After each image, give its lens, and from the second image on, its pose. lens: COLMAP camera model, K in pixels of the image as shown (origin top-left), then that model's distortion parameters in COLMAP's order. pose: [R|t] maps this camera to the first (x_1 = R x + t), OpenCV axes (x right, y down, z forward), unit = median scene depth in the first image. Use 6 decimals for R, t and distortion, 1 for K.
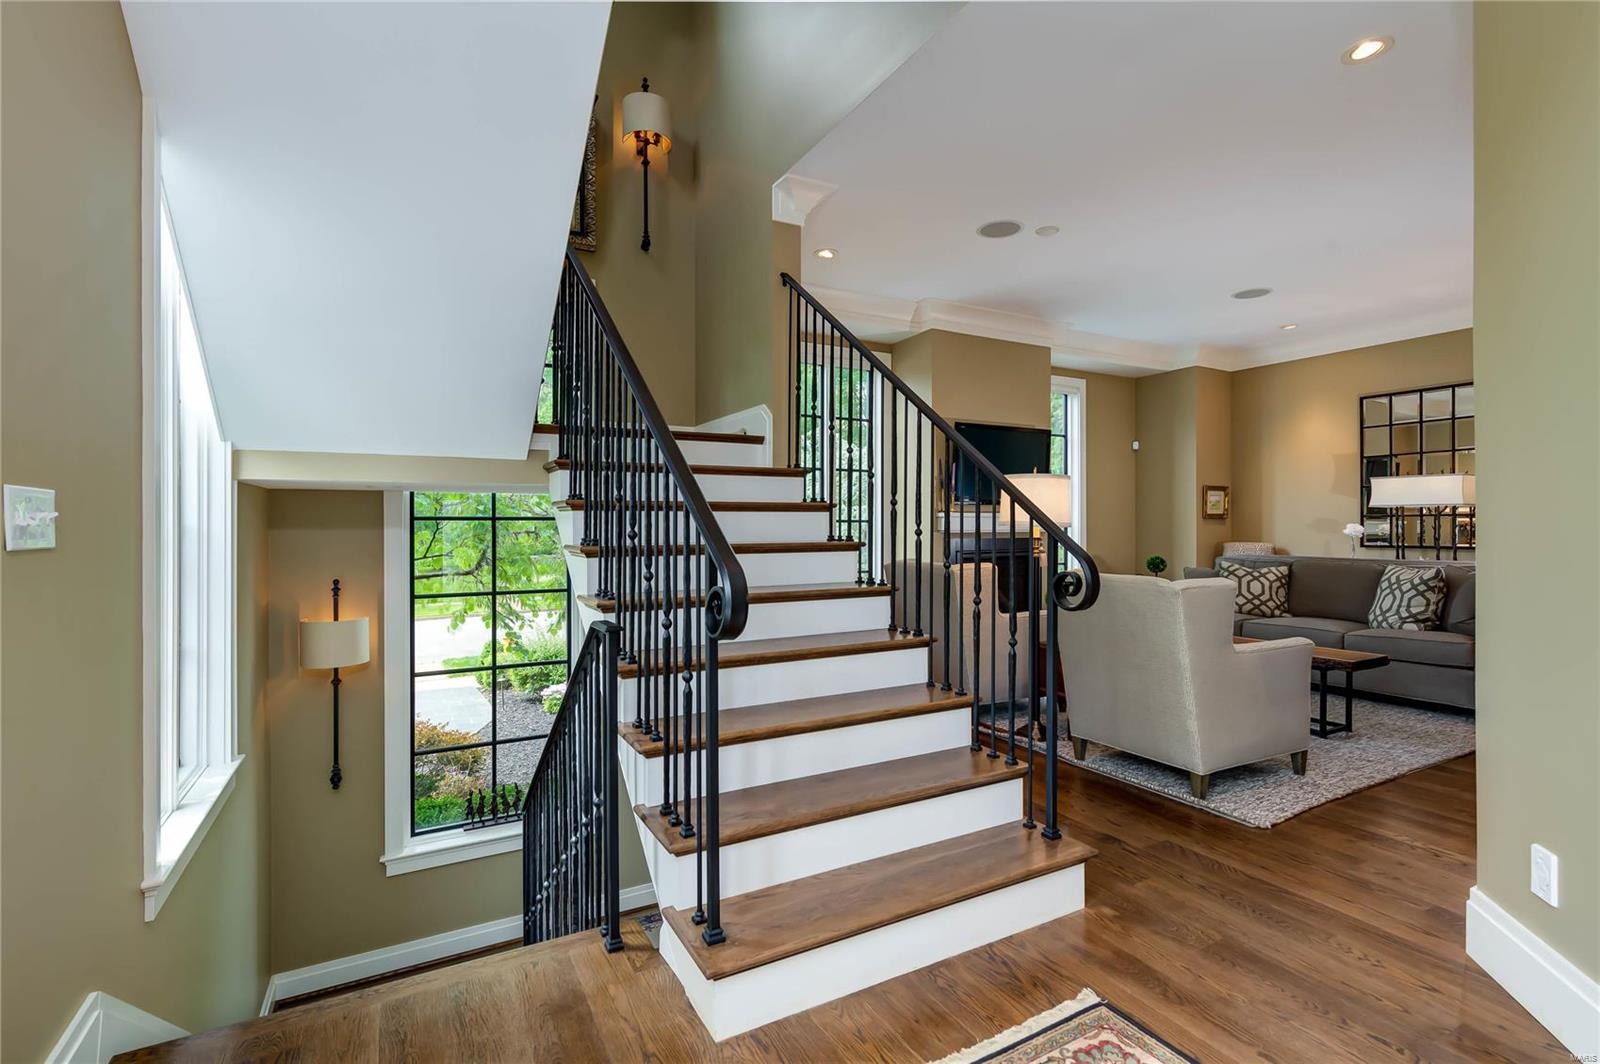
lens RADIAL K [[715.2, 0, 807.5], [0, 715.2, 533.4], [0, 0, 1]] dist [0.010737, 0.000022]
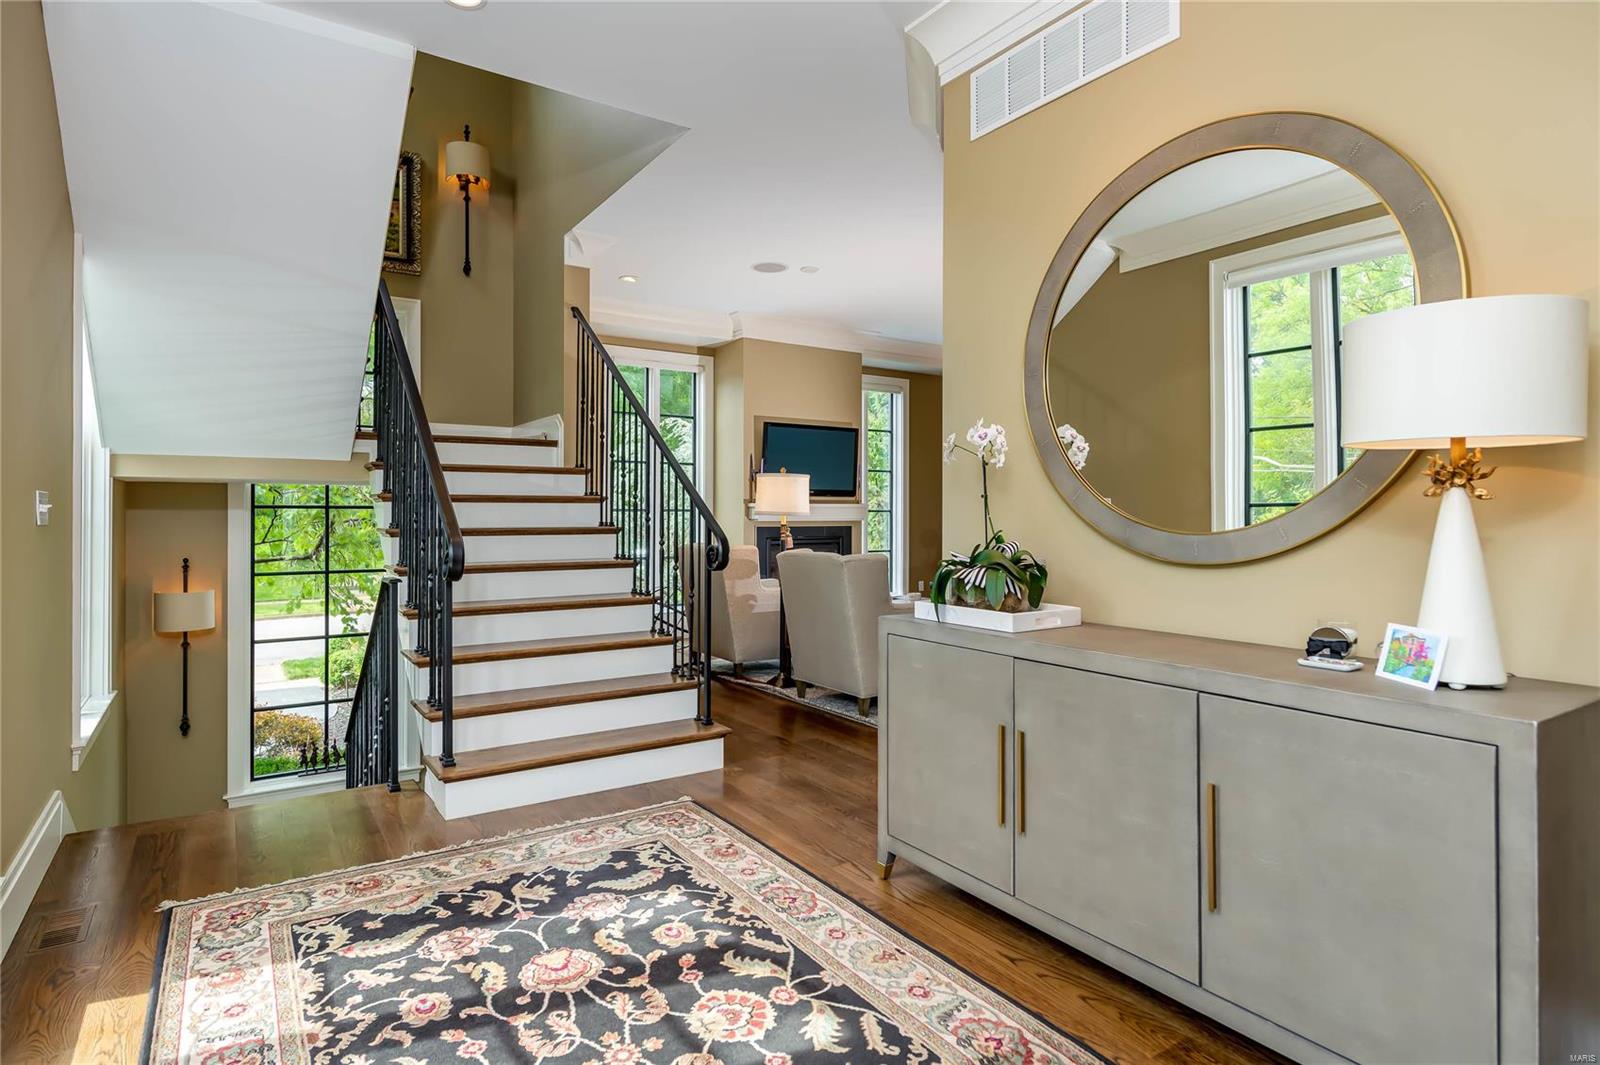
lens RADIAL K [[826.8, 0, 794.7], [0, 826.8, 521.0], [0, 0, 1]] dist [0.005479, 0.000384]
pose [[0.996801, 0.002713, 0.079872, 0.249299], [-0.002338, 0.999986, -0.004783, 0.007226], [-0.079884, 0.004581, 0.996794, -0.469515]]
